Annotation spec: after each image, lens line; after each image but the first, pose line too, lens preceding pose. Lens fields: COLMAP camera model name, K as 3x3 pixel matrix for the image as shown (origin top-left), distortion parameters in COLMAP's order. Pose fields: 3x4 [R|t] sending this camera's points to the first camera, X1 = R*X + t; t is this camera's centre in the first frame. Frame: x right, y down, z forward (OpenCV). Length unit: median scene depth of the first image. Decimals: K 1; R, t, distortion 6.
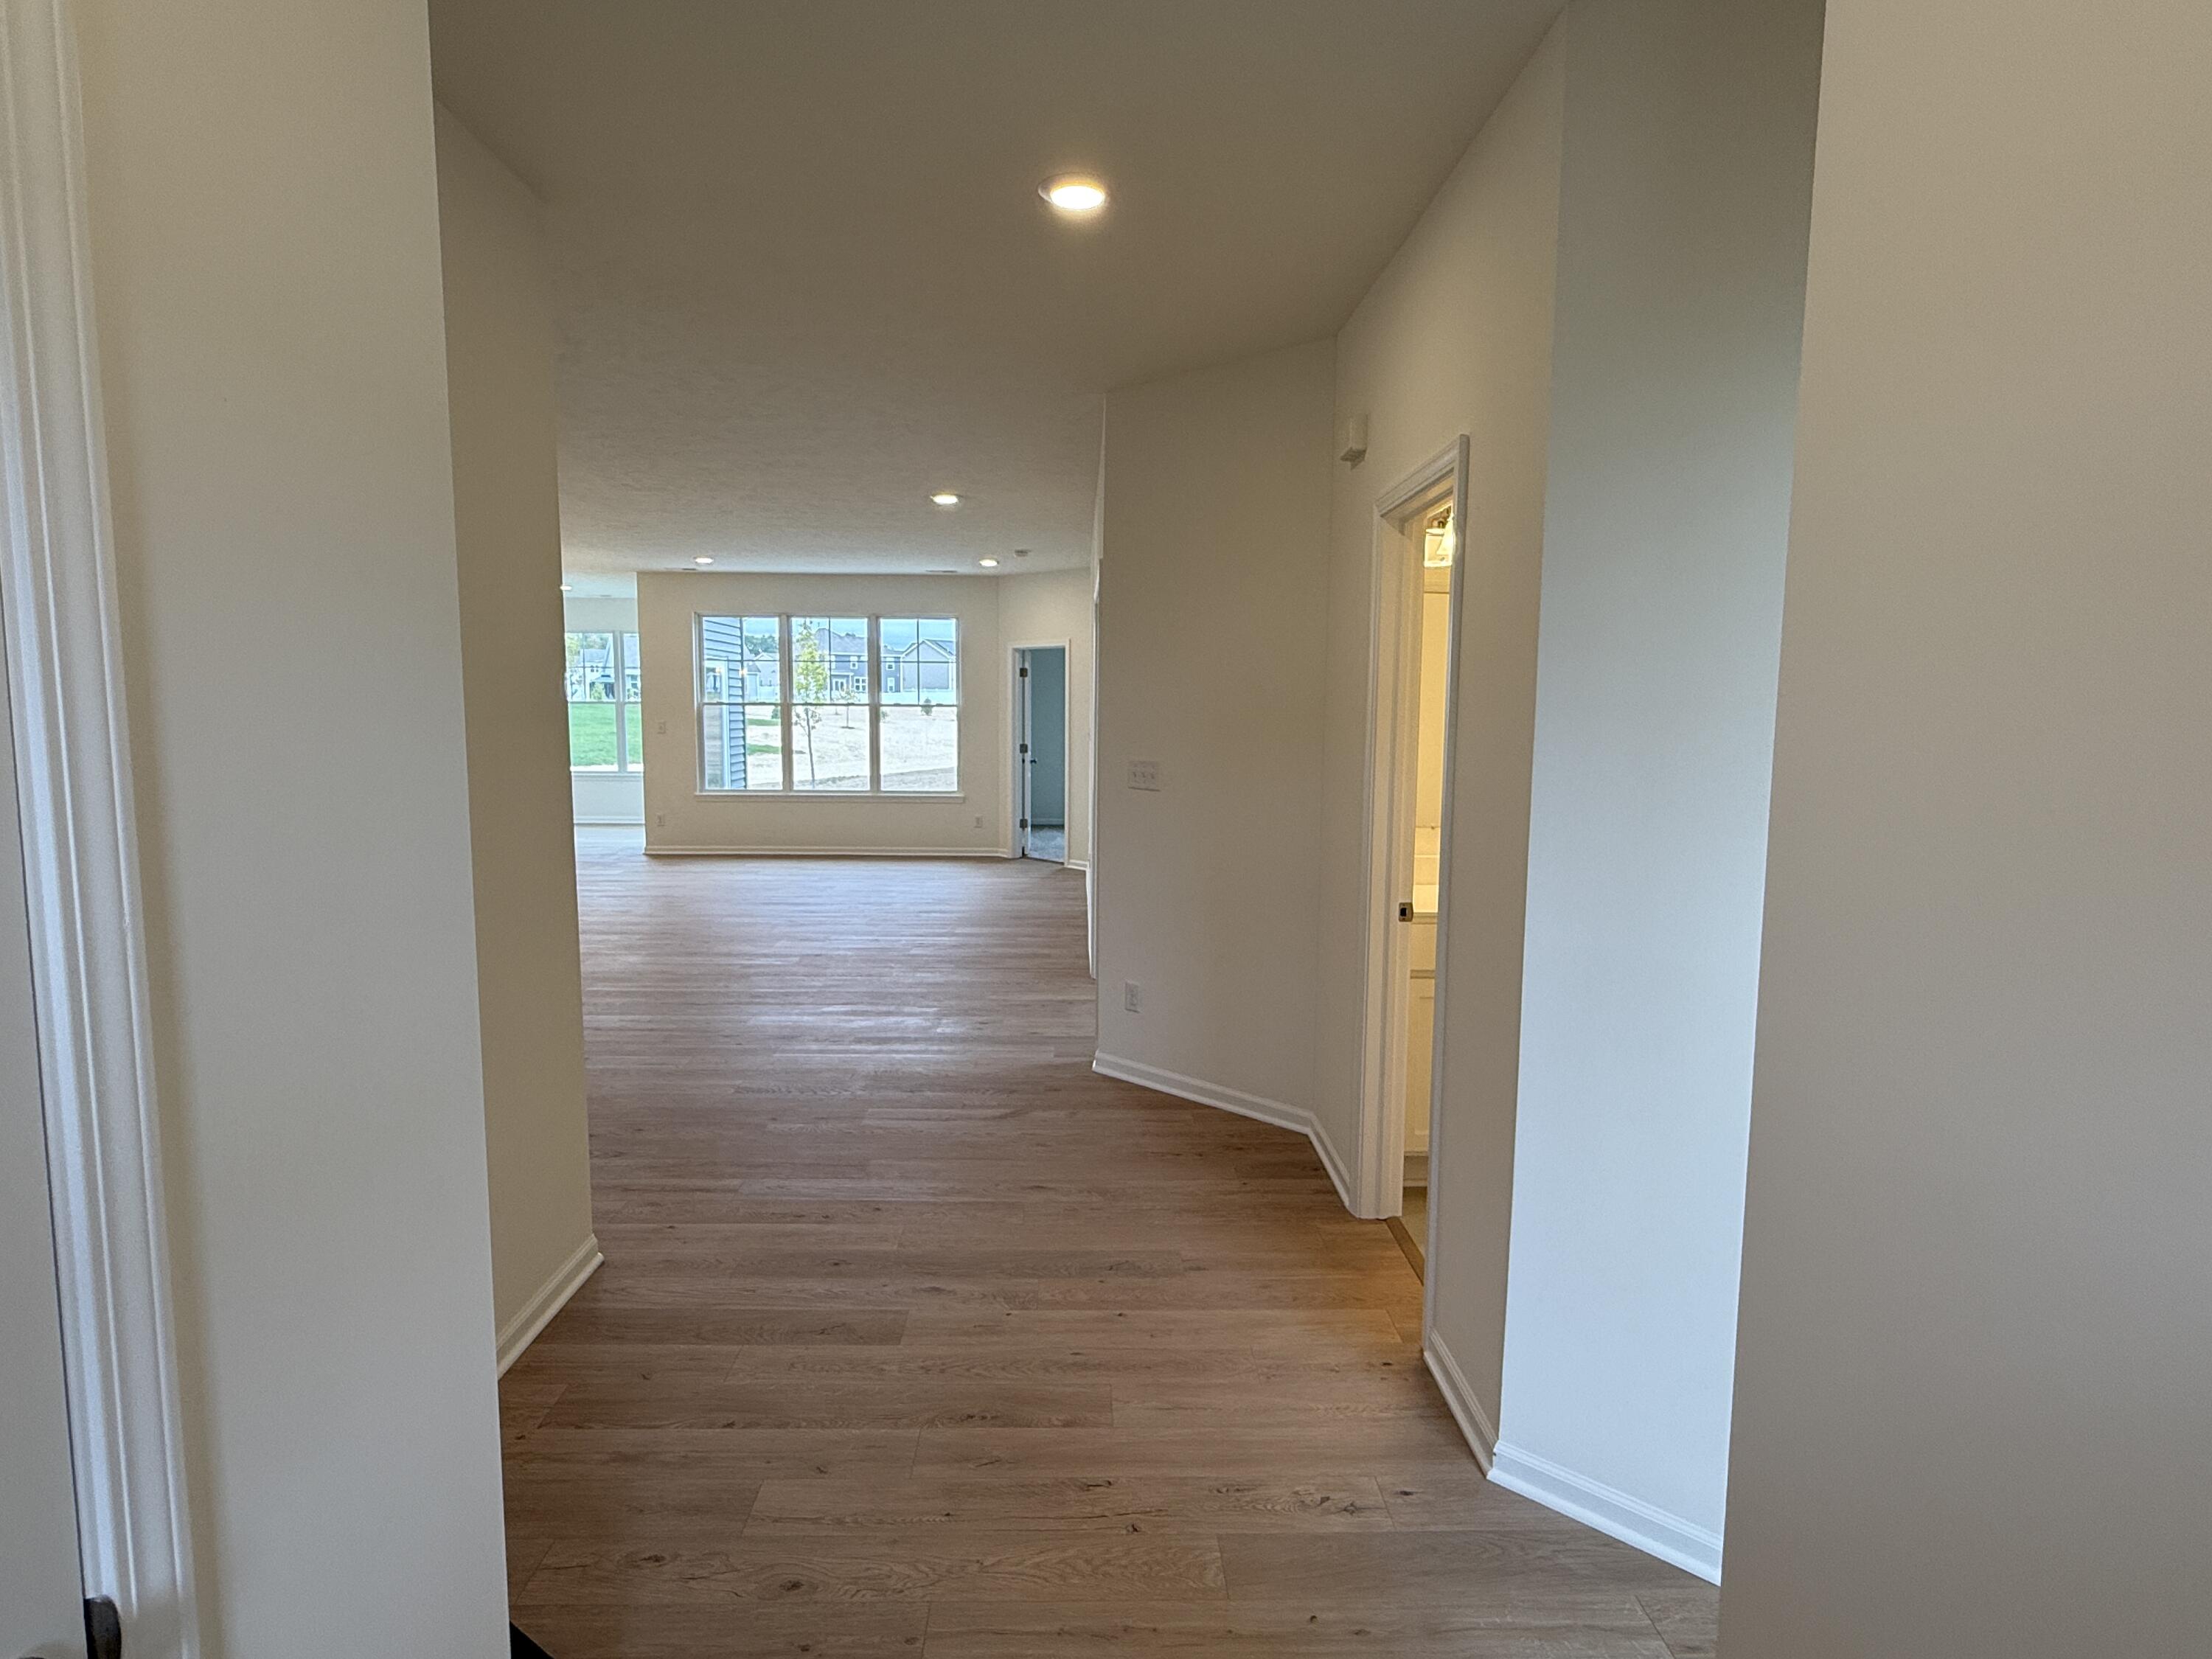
lens RADIAL K [[1219.0, 0, 1097.1], [0, 1219.0, 839.6], [0, 0, 1]] dist [0.003083, -0.000212]
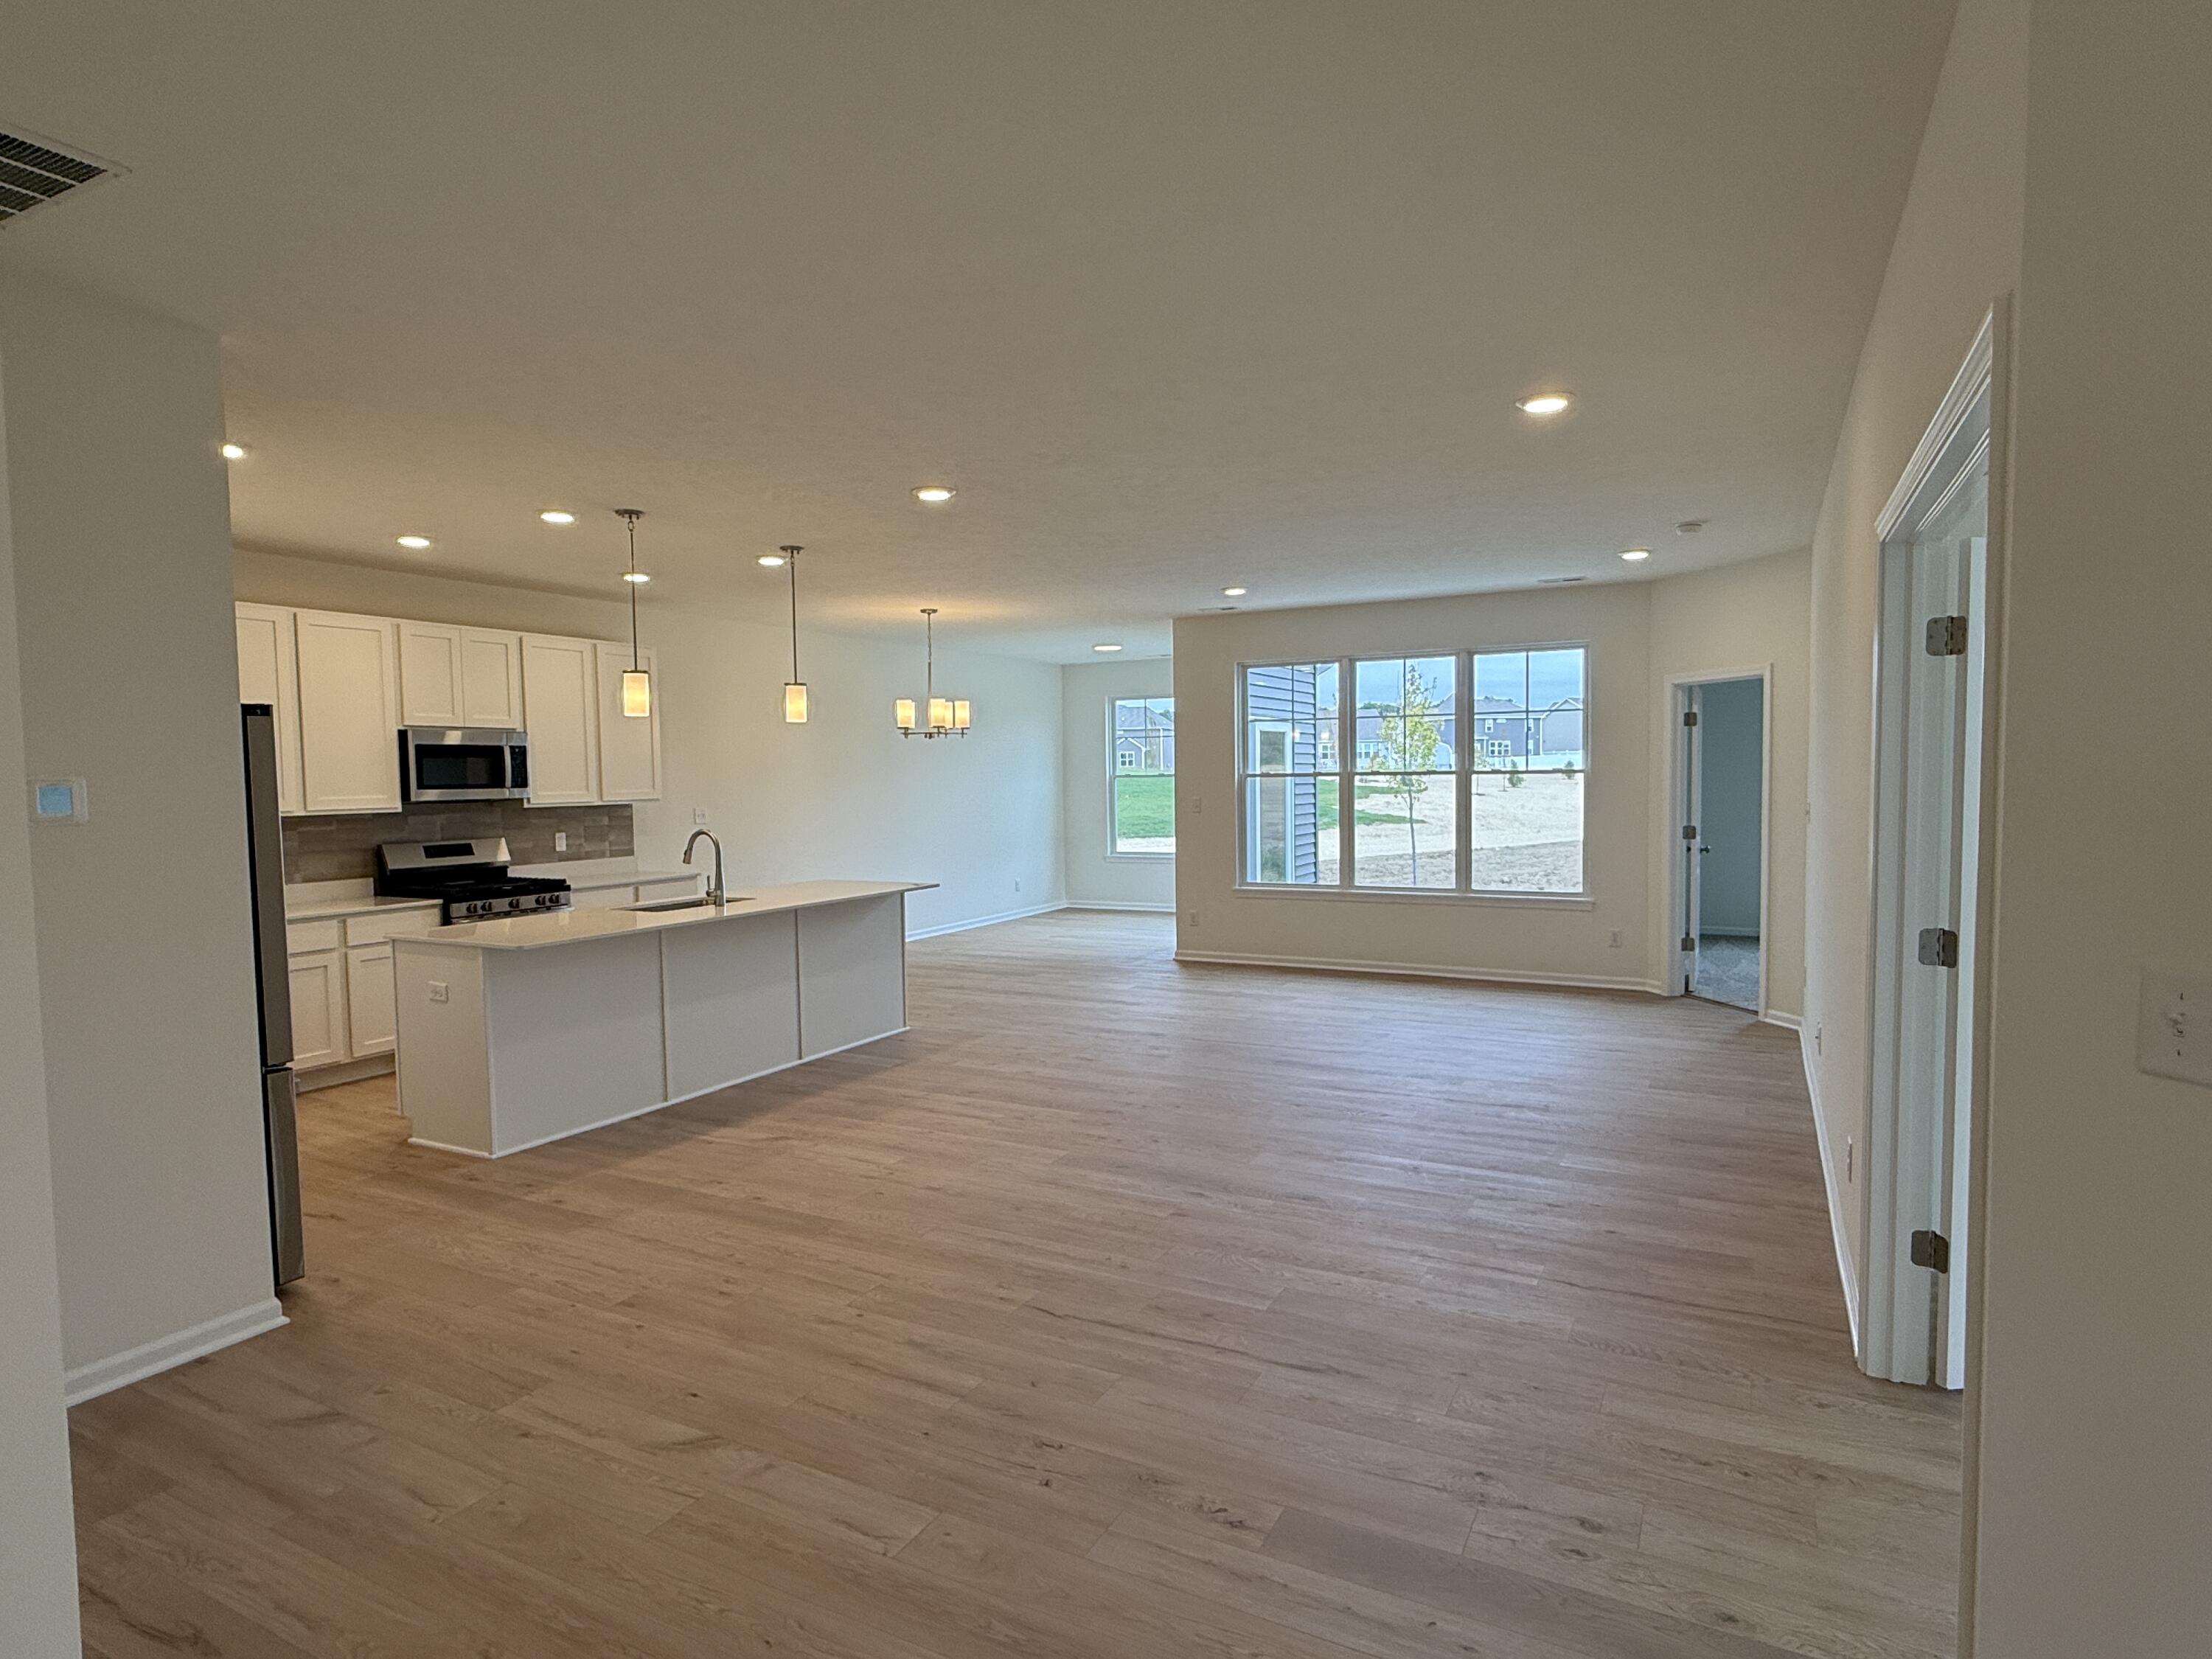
lens RADIAL K [[1219.0, 0, 1097.1], [0, 1219.0, 839.6], [0, 0, 1]] dist [0.003083, -0.000212]
pose [[0.873646, 0.005570, -0.486531, -0.018309], [-0.032086, 0.998417, -0.046186, -0.029244], [0.485504, 0.055961, 0.872442, 0.256604]]
